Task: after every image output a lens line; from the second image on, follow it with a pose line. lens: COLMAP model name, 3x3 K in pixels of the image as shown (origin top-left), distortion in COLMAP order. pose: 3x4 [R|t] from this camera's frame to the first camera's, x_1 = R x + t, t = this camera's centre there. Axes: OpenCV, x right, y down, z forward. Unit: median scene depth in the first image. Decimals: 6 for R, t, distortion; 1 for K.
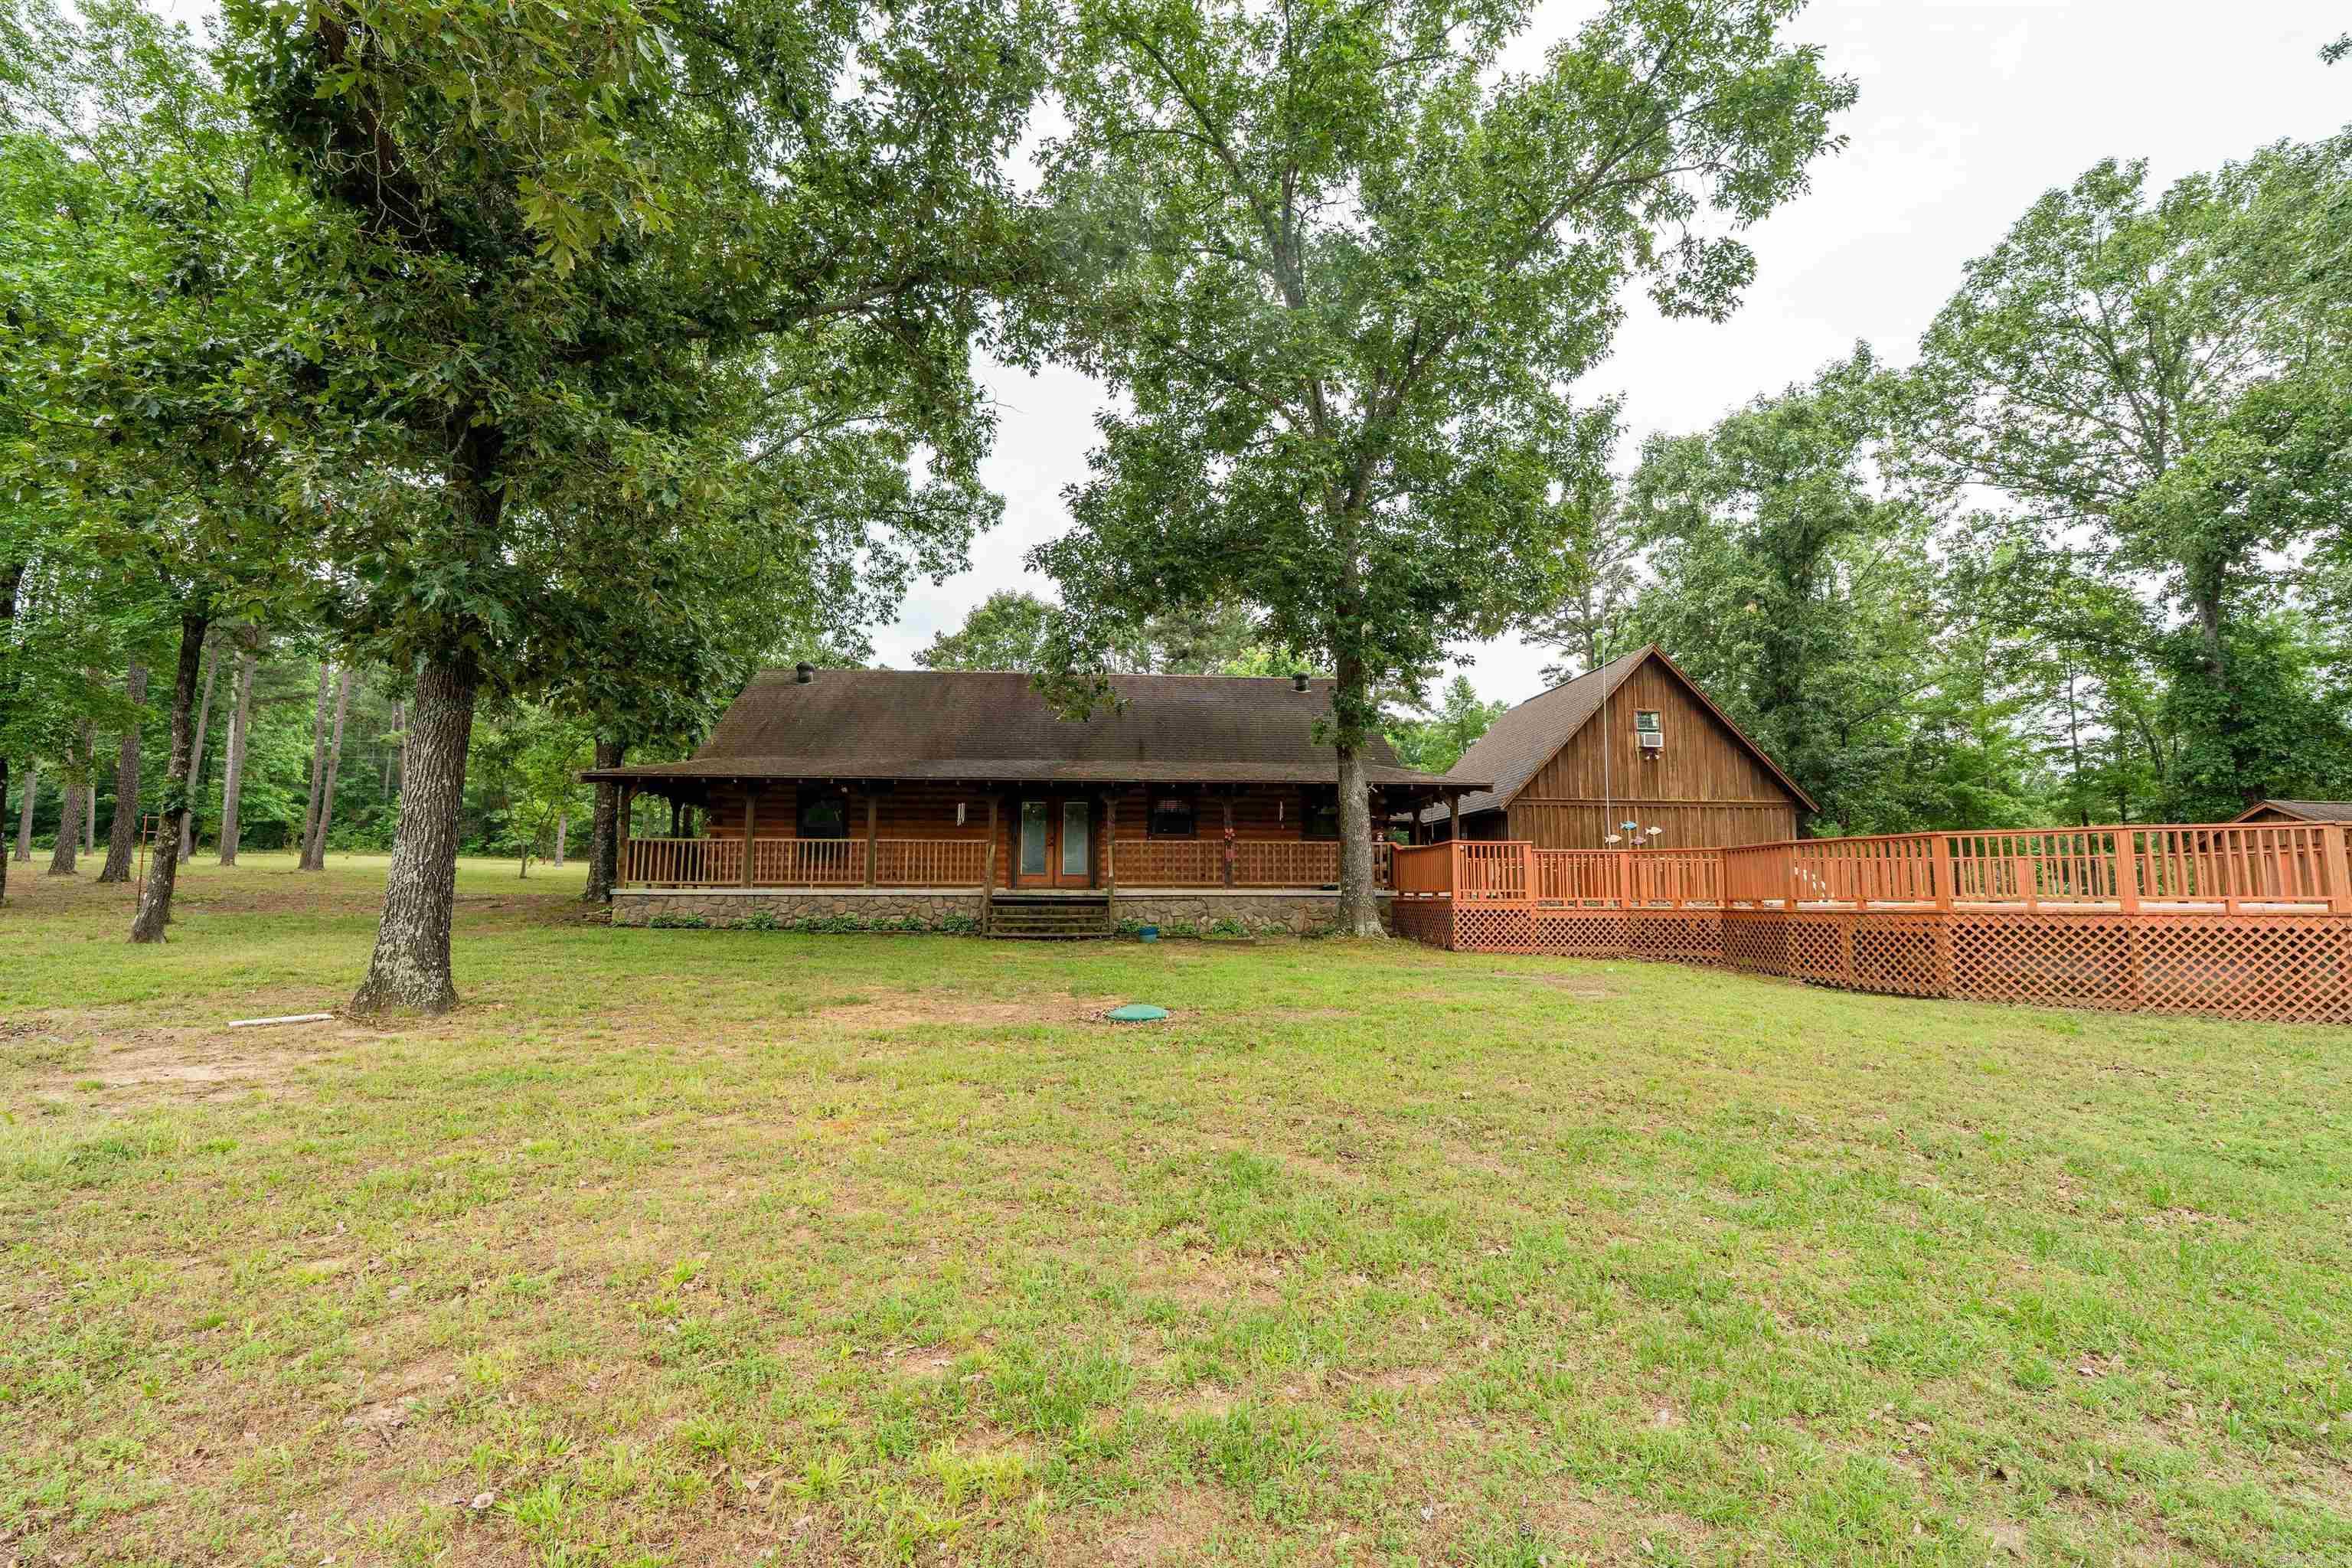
lens RADIAL K [[1057.3, 0, 1165.7], [0, 1057.3, 786.5], [0, 0, 1]] dist [-0.004651, 0.002715]
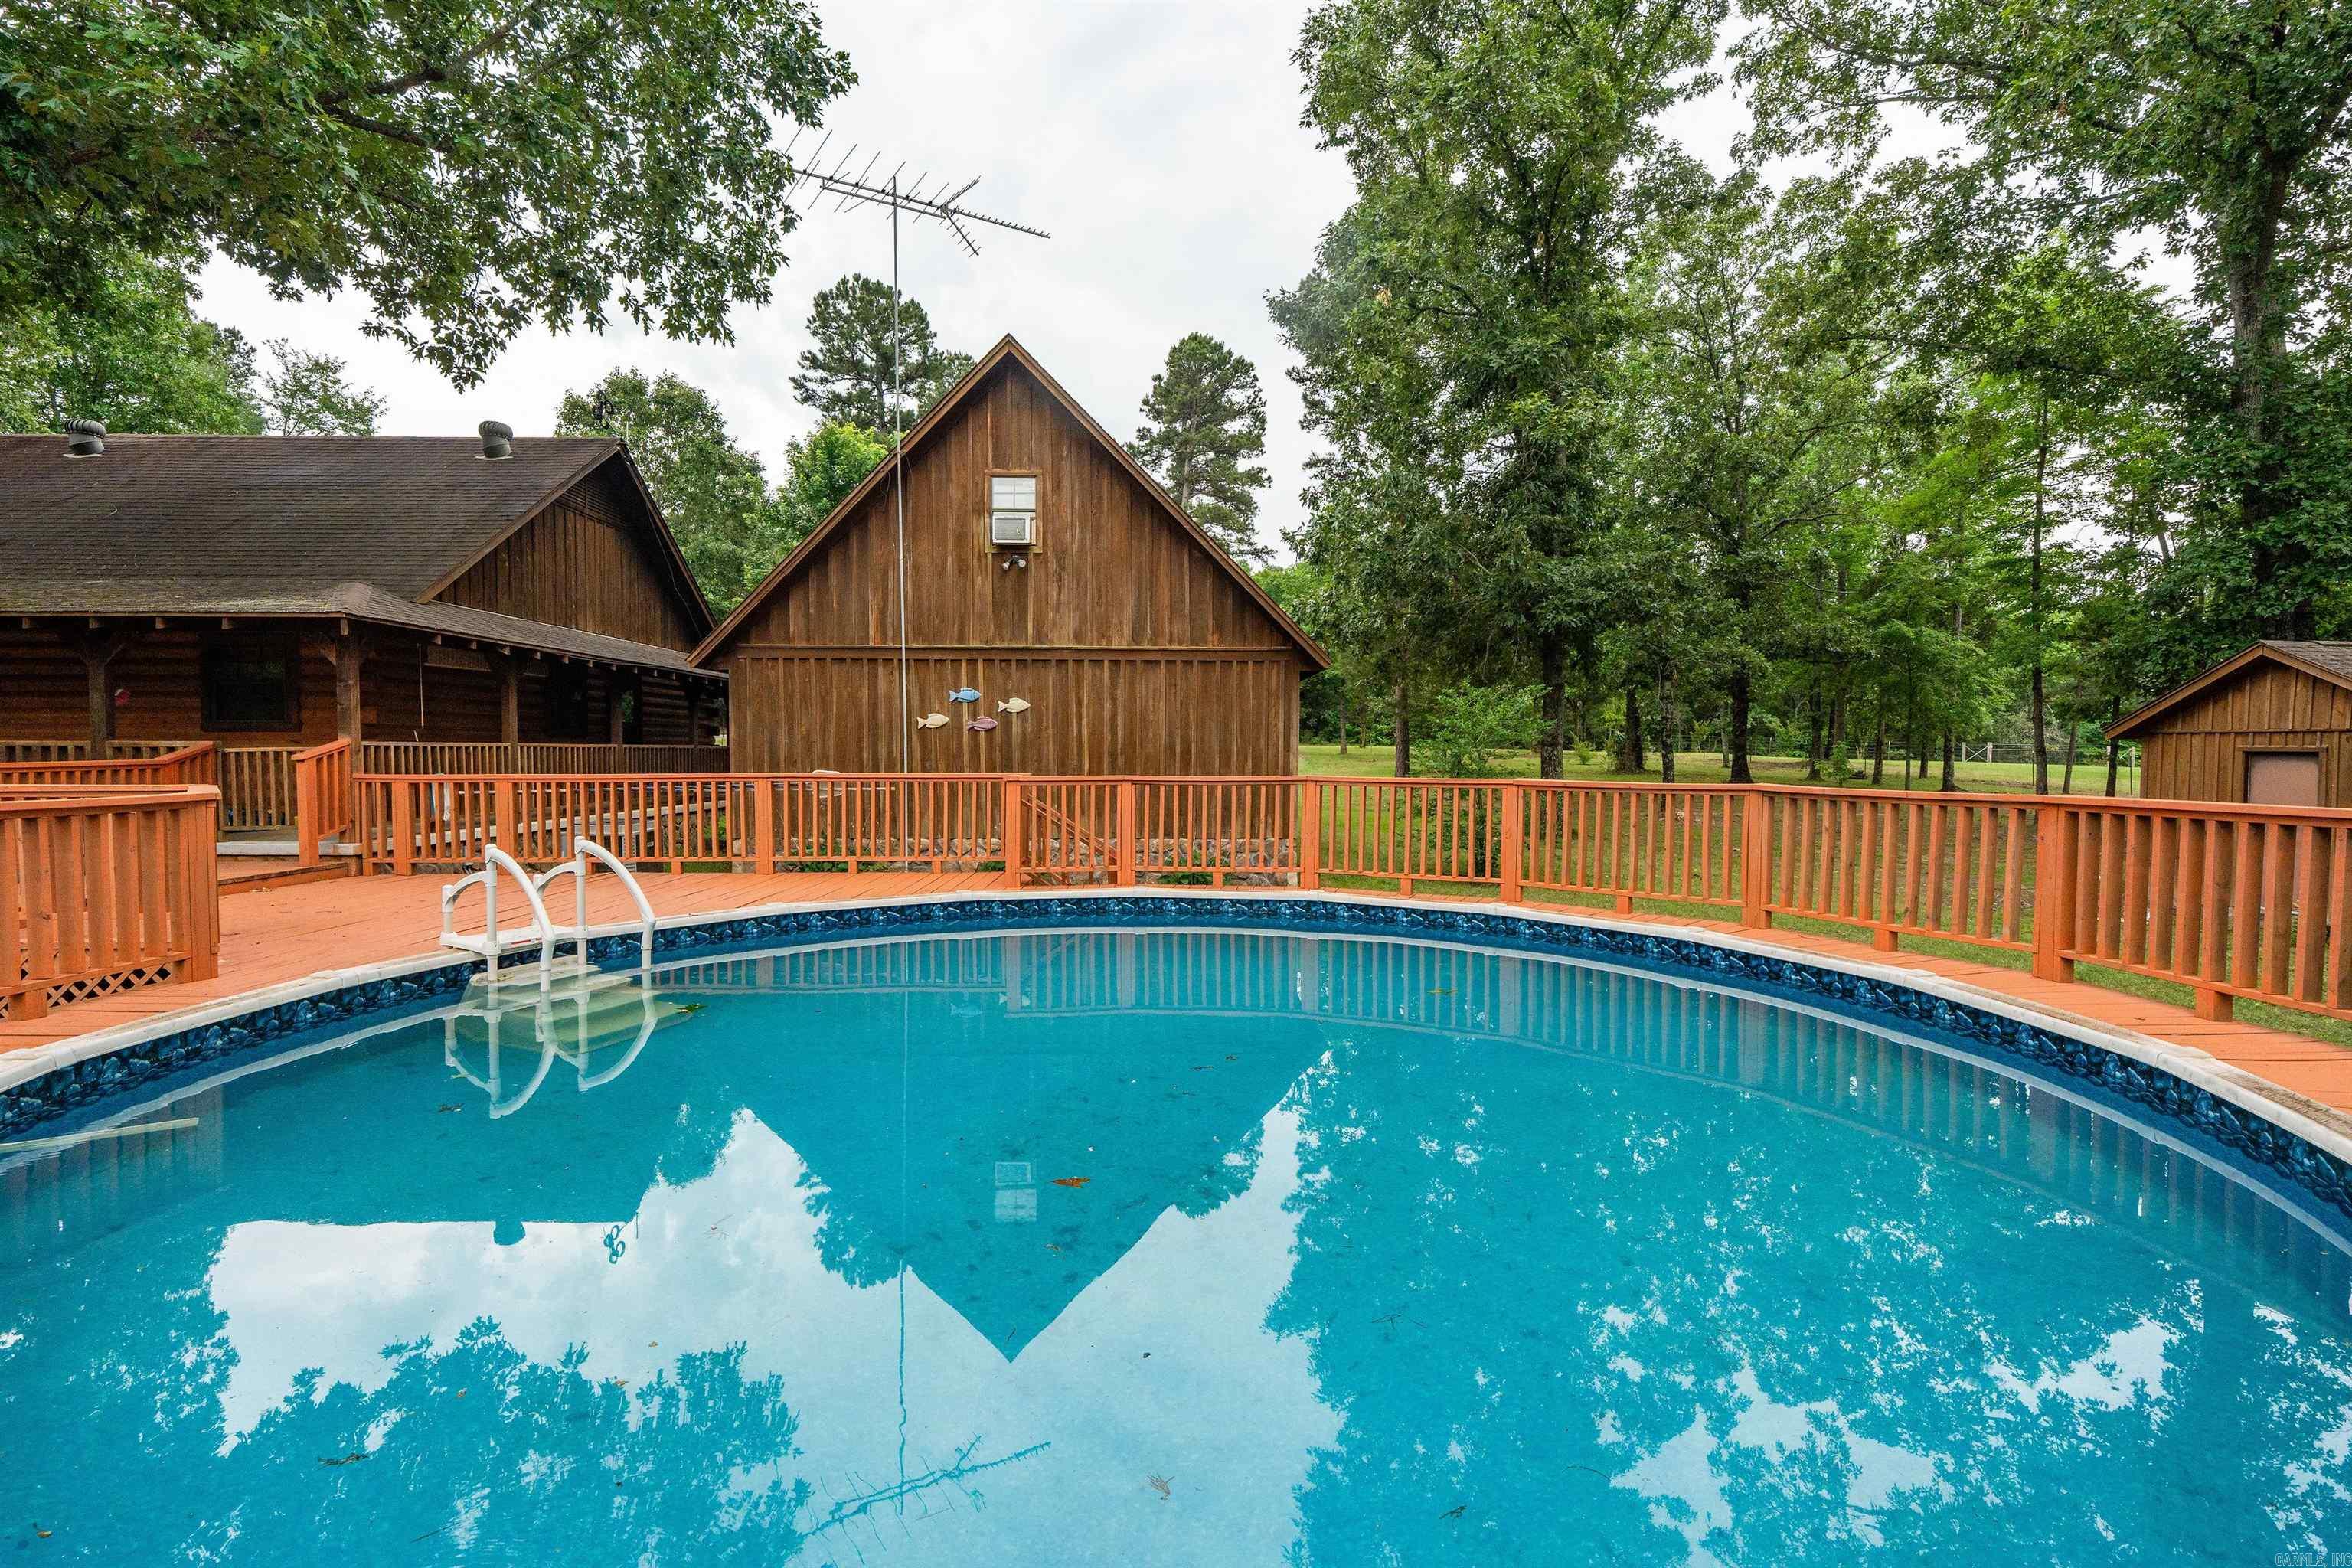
lens RADIAL K [[1057.3, 0, 1187.2], [0, 1057.3, 786.4], [0, 0, 1]] dist [-0.004651, 0.002715]
pose [[0.997772, 0.002583, -0.066670, 0.500506], [0.006560, 0.990611, 0.136554, 0.009150], [0.066397, -0.136687, 0.988387, 0.409757]]
